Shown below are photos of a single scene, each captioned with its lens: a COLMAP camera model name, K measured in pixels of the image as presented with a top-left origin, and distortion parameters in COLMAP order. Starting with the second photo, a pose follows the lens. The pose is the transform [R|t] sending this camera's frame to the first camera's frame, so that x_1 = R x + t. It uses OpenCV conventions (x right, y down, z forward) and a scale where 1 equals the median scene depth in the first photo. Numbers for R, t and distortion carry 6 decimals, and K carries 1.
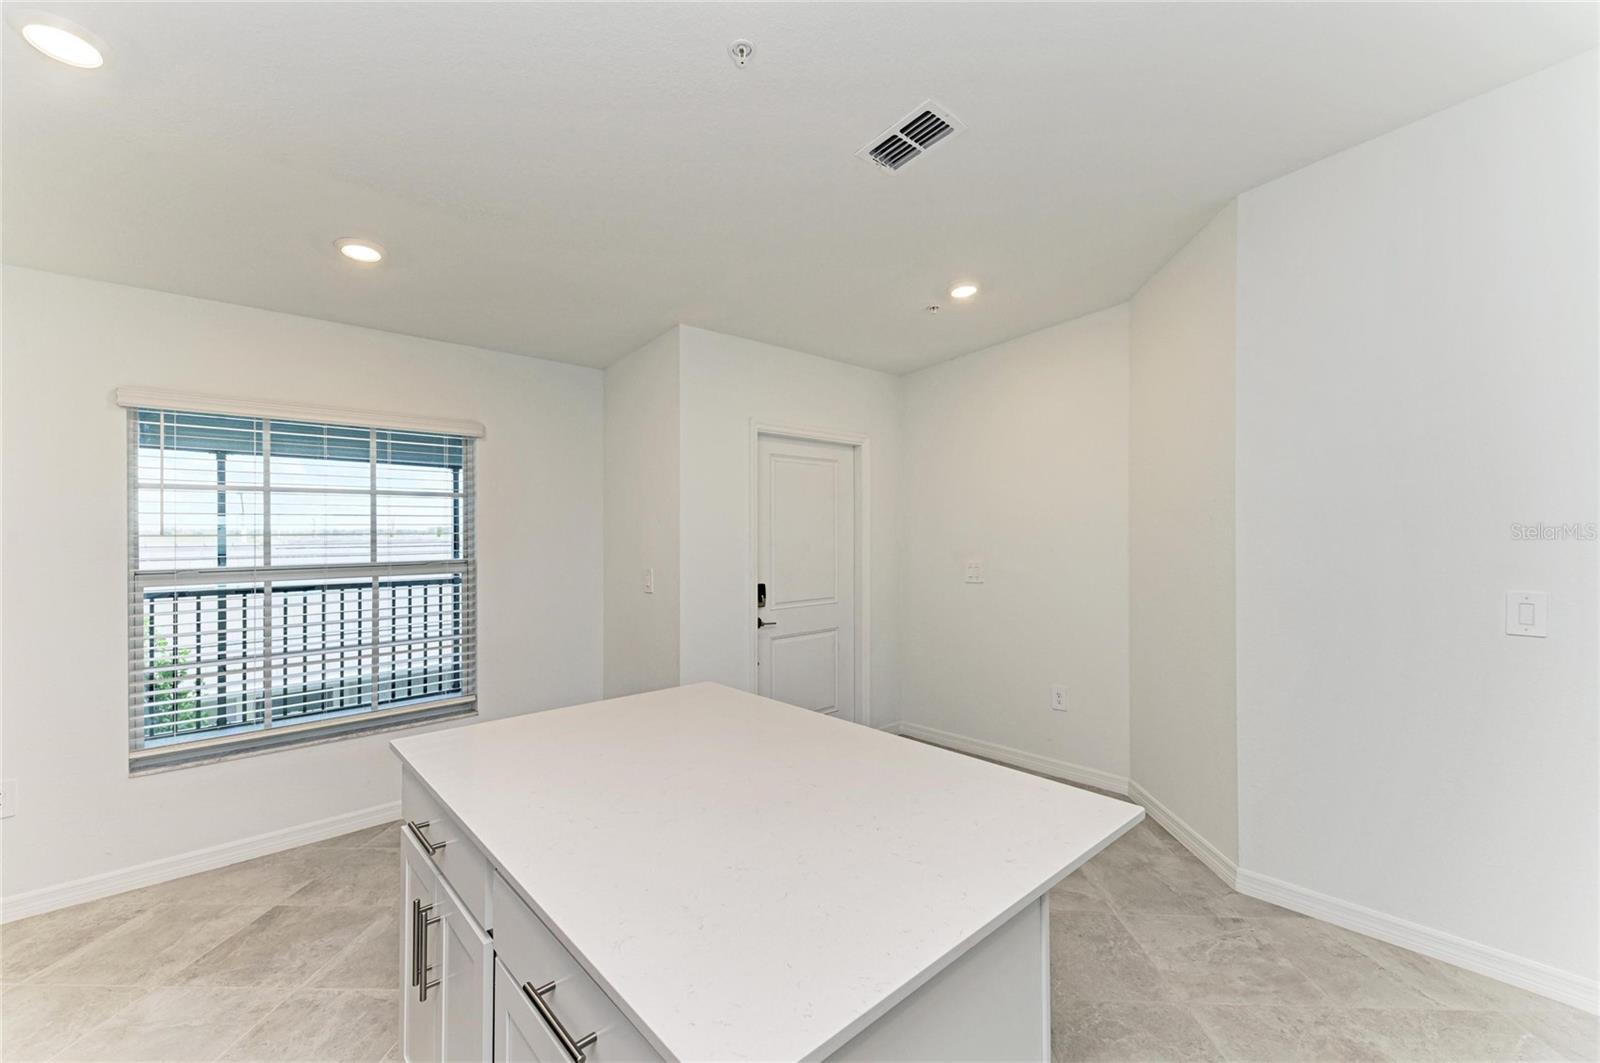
lens RADIAL K [[657.5, 0, 807.3], [0, 657.5, 530.6], [0, 0, 1]] dist [0.015590, 0.000051]
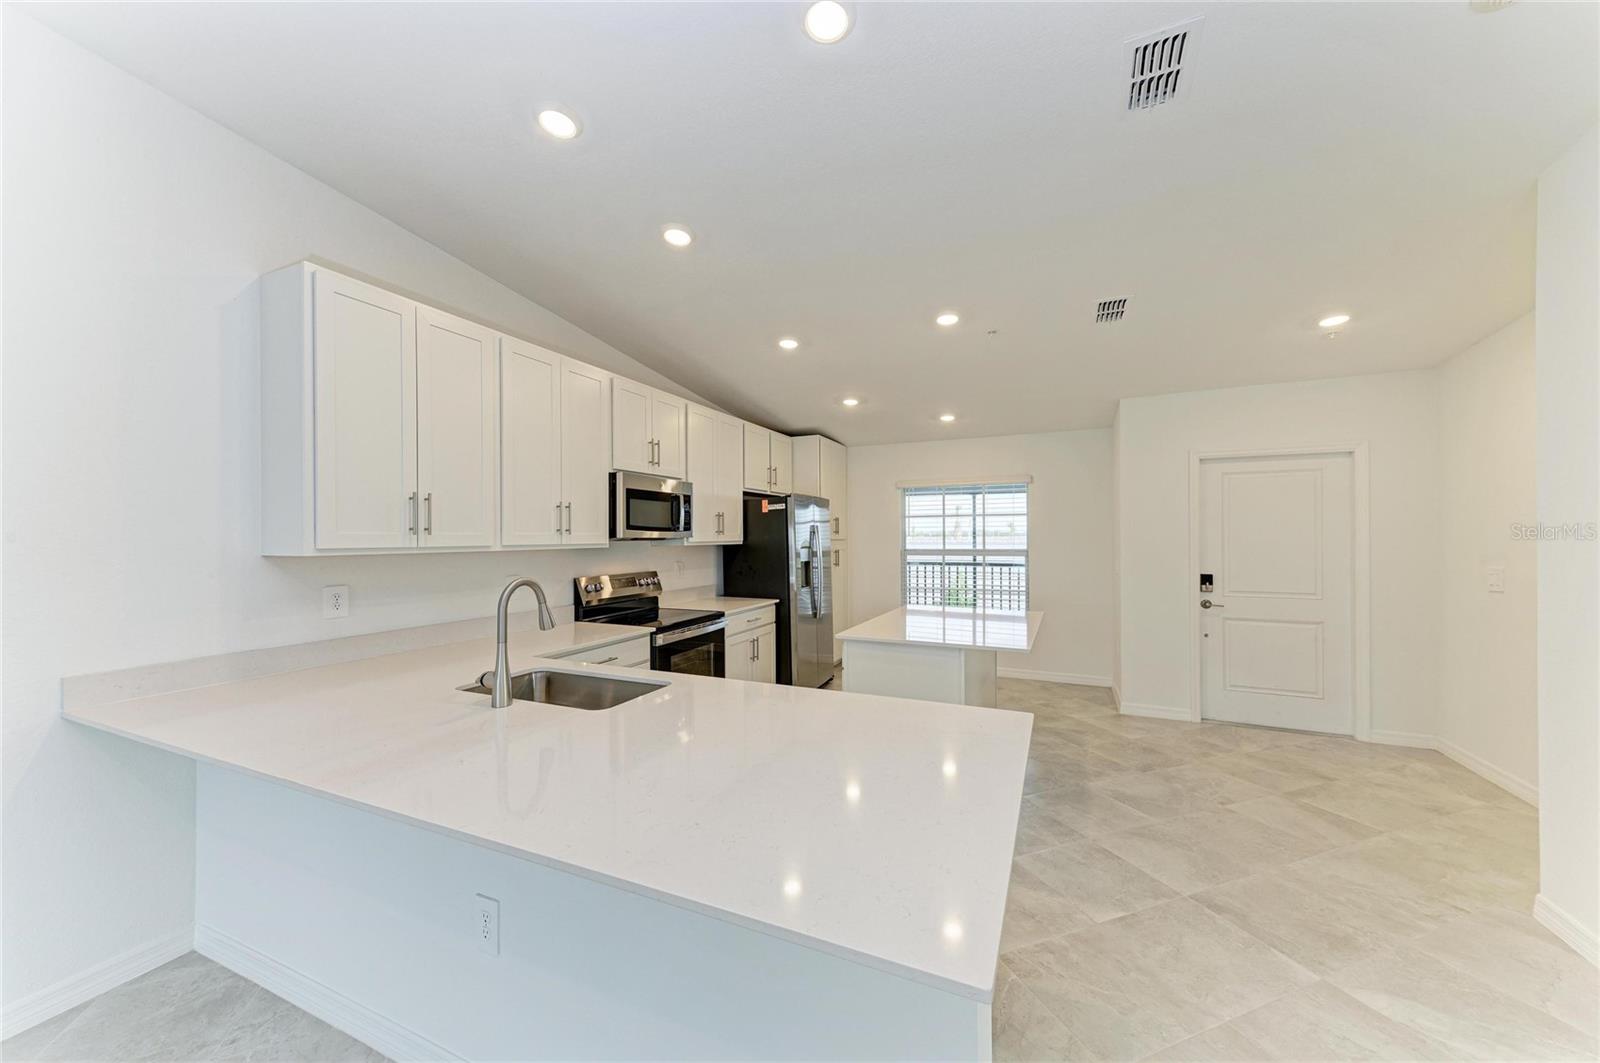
lens RADIAL K [[583.9, 0, 797.0], [0, 583.9, 536.0], [0, 0, 1]] dist [0.012800, -0.001752]
pose [[0.381314, 0.004109, -0.924437, 0.697794], [0.002815, 0.999980, 0.005606, -0.003458], [0.924441, -0.004740, 0.381295, -0.194760]]
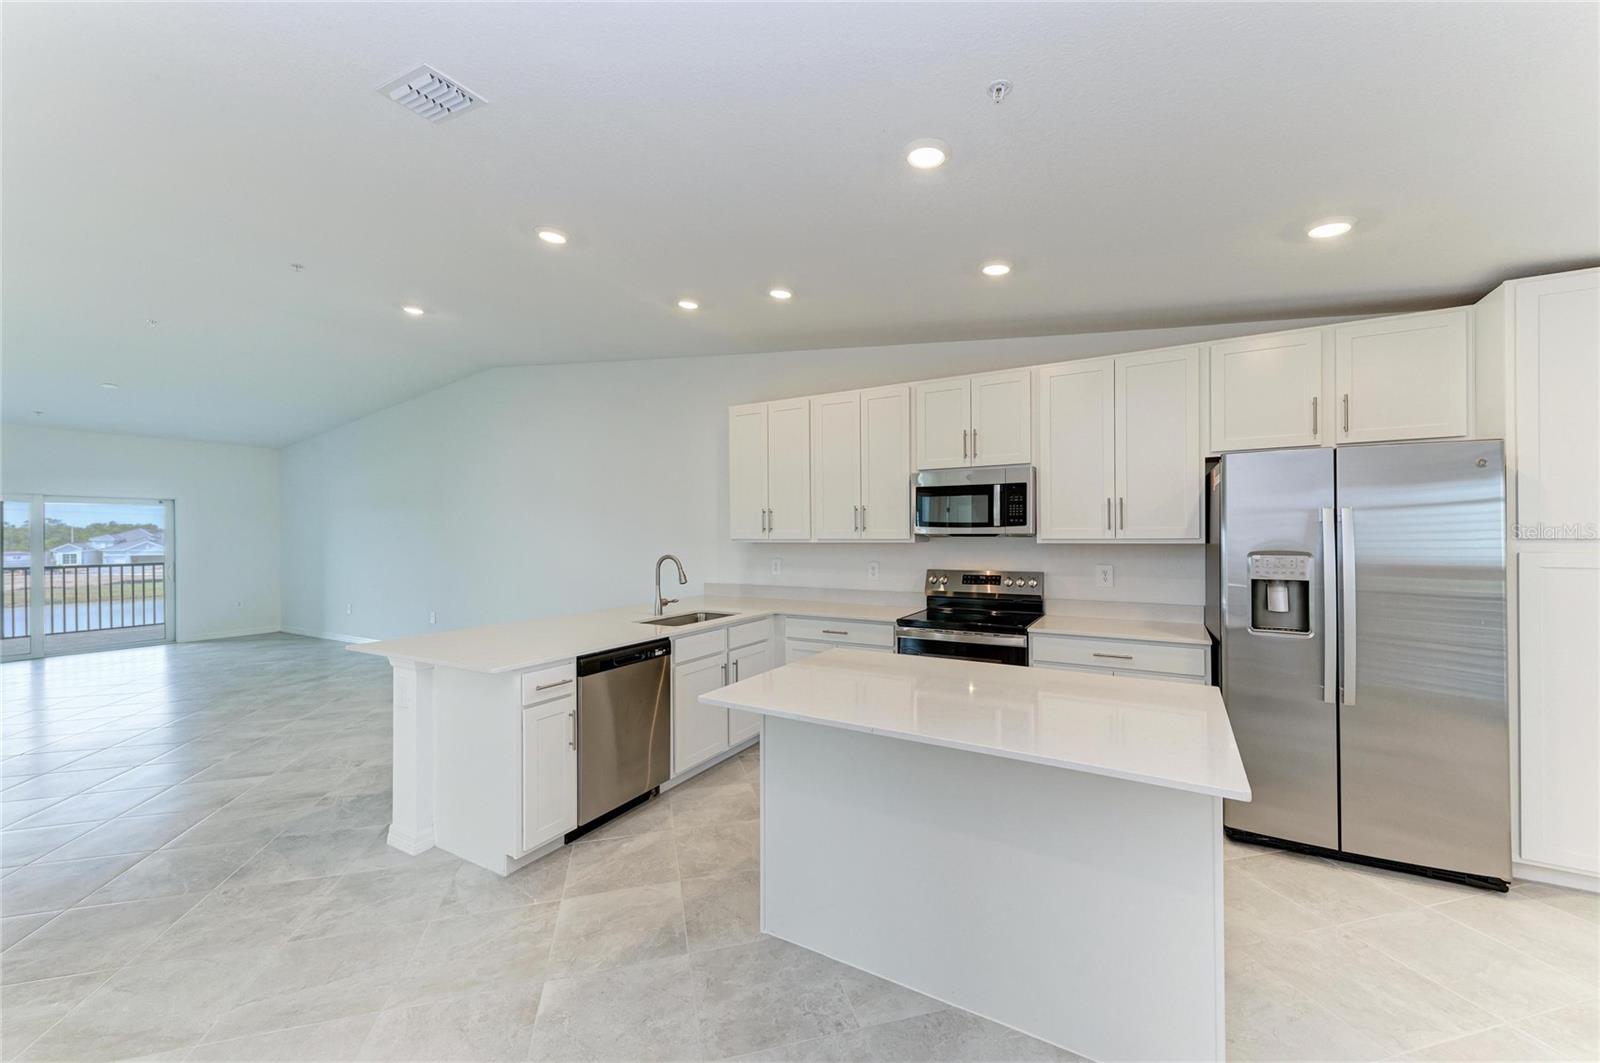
lens RADIAL K [[618.6, 0, 797.0], [0, 618.6, 528.7], [0, 0, 1]] dist [0.019841, -0.004342]
pose [[-0.959456, 0.008589, -0.281726, 0.234216], [0.010943, 0.999917, -0.006784, 0.000254], [0.281645, -0.009592, -0.959471, 0.837483]]
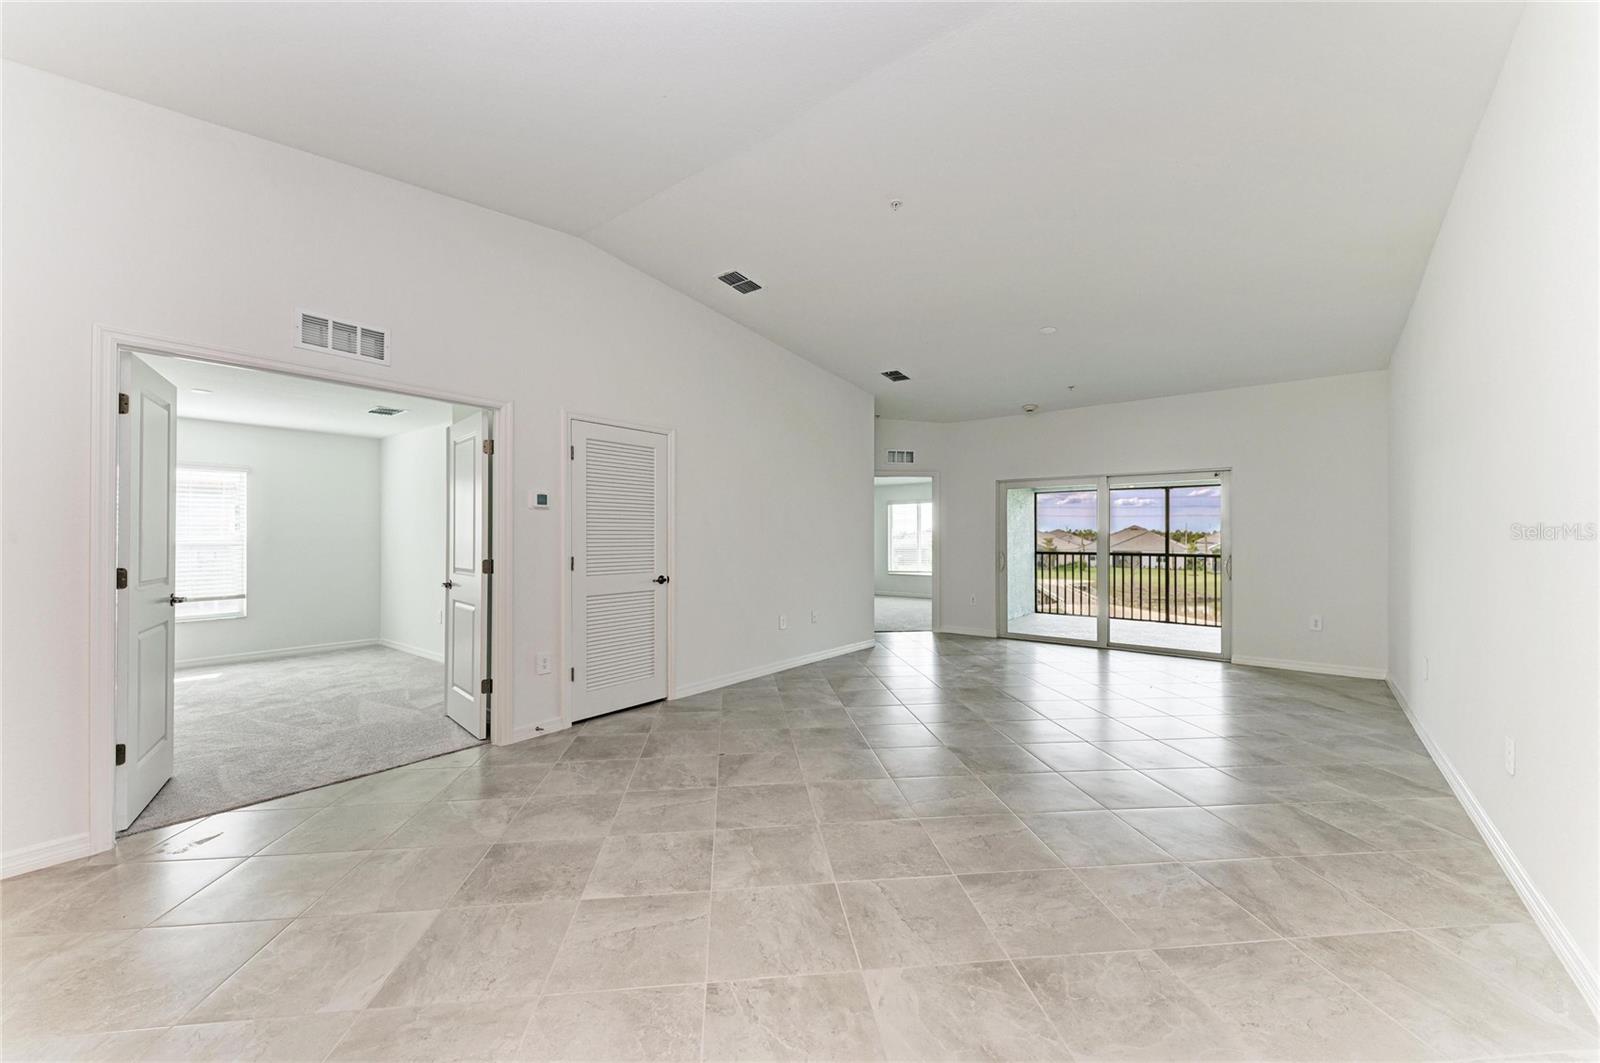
lens RADIAL K [[618.6, 0, 796.0], [0, 618.6, 538.1], [0, 0, 1]] dist [0.019841, -0.004342]
pose [[-0.140362, -0.000338, 0.990100, 0.260448], [-0.000771, 1.000000, 0.000232, 0.037537], [-0.990100, -0.000731, -0.140362, -0.554143]]
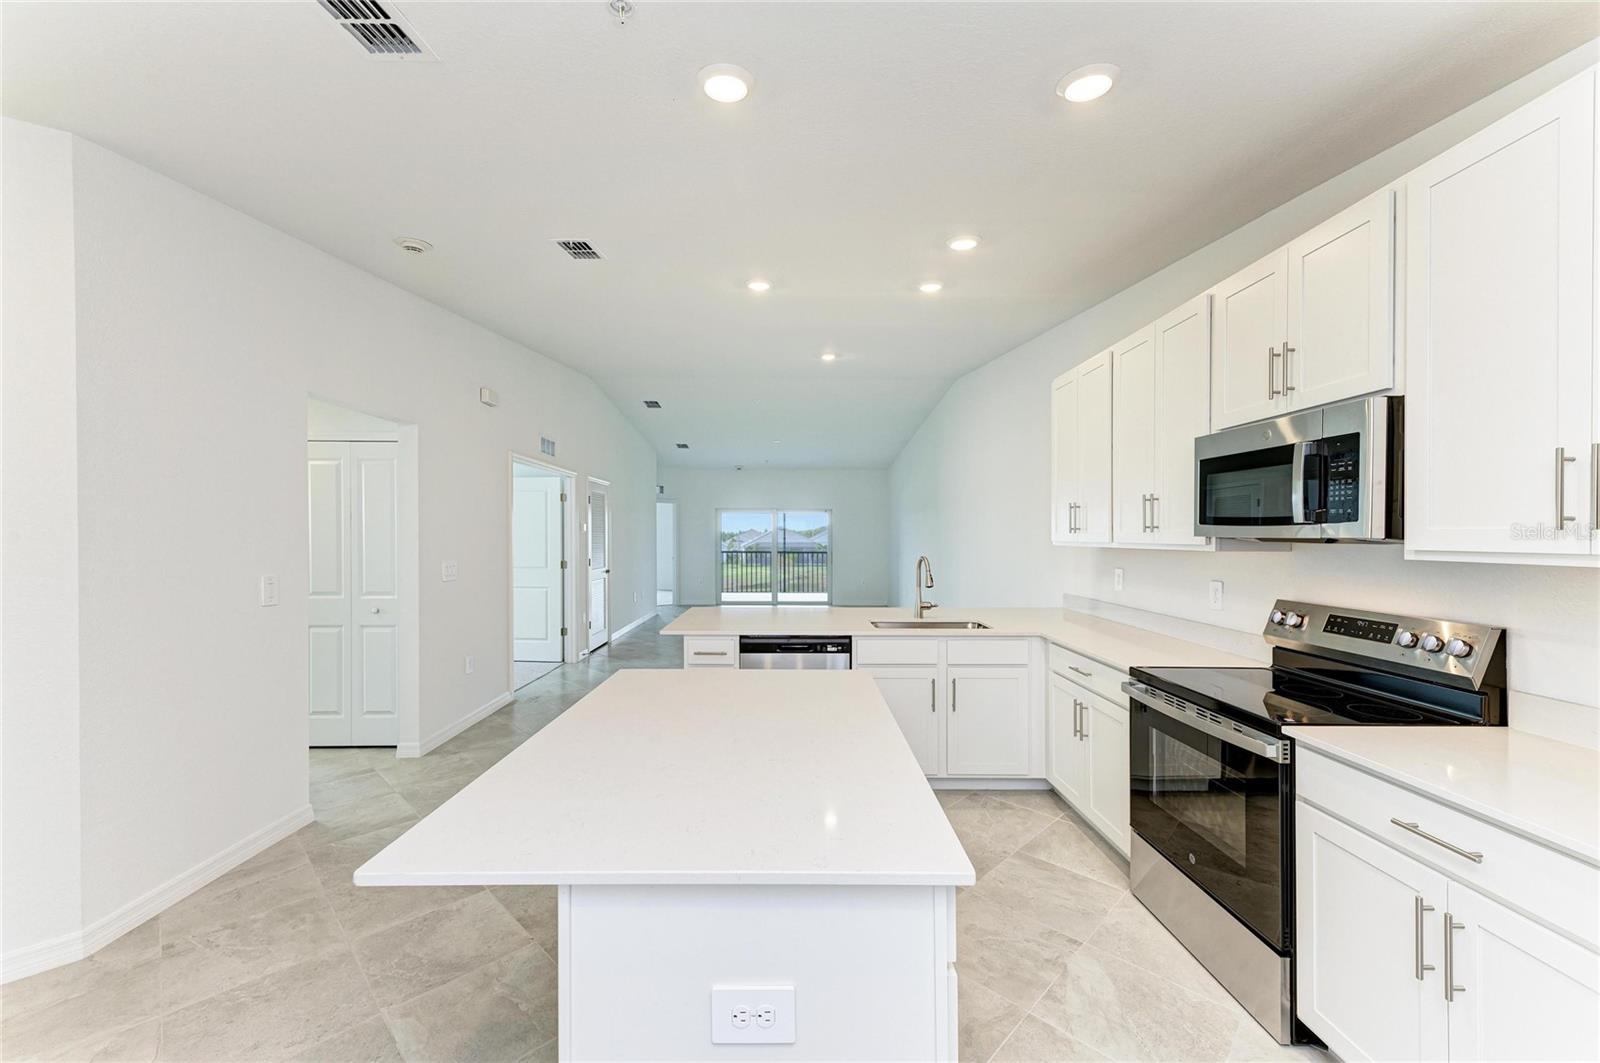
lens RADIAL K [[618.6, 0, 798.3], [0, 618.6, 537.6], [0, 0, 1]] dist [0.019841, -0.004342]
pose [[-0.738335, -0.001194, 0.674433, -0.373353], [-0.001591, 0.999999, 0.000029, 0.004951], [-0.674432, -0.001052, -0.738336, 0.649530]]
